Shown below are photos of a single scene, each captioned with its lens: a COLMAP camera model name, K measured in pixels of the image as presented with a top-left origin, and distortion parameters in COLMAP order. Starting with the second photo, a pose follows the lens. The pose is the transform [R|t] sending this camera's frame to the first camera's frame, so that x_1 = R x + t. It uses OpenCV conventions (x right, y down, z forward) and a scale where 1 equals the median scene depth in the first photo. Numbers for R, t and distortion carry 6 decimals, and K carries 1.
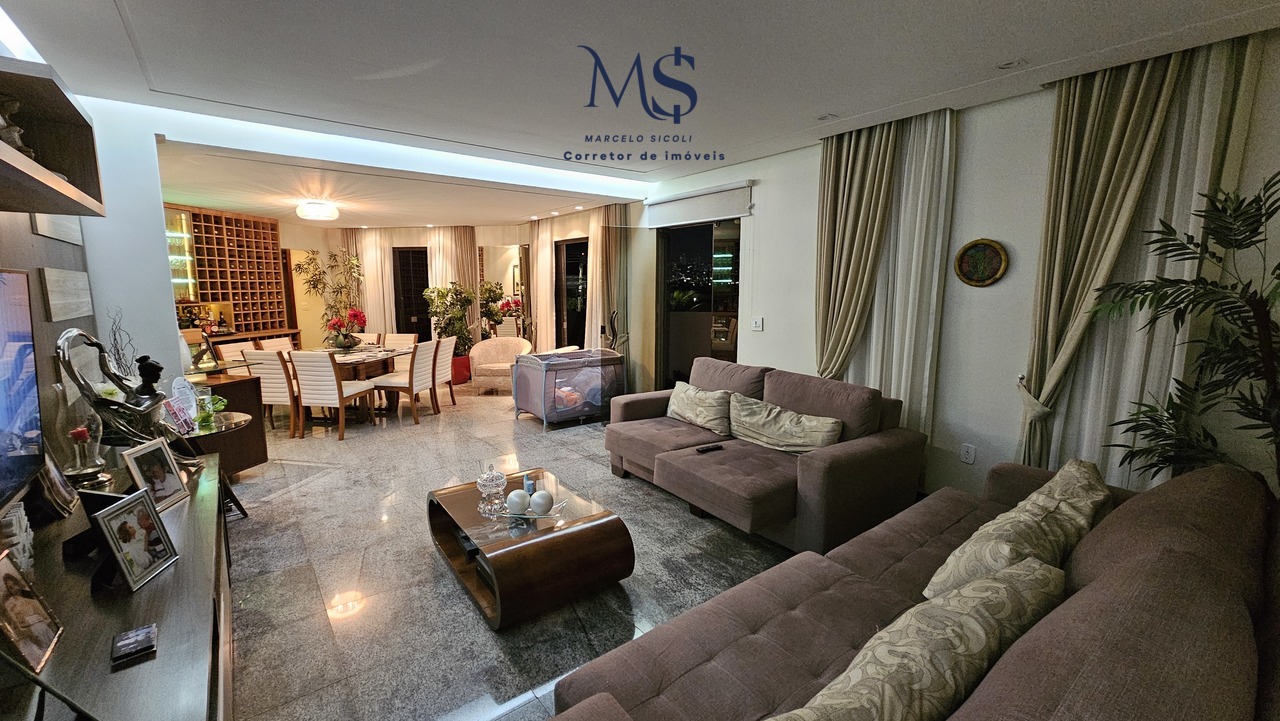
lens RADIAL K [[522.8, 0, 629.4], [0, 522.8, 362.3], [0, 0, 1]] dist [0.000868, 0.000541]
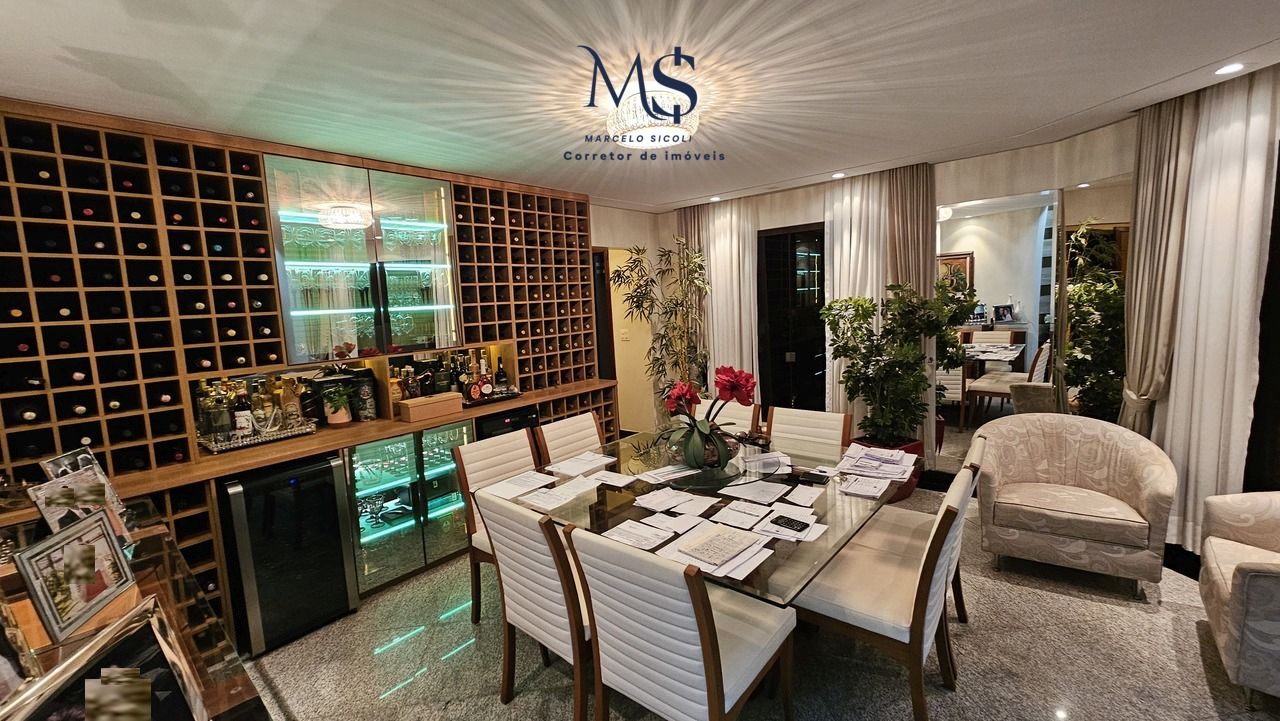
lens RADIAL K [[522.8, 0, 640.8], [0, 522.8, 360.3], [0, 0, 1]] dist [0.000868, 0.000541]
pose [[0.862386, 0.015755, -0.506006, -0.339152], [-0.023631, 0.999679, -0.009148, -0.088017], [0.505699, 0.019847, 0.862481, 0.556620]]
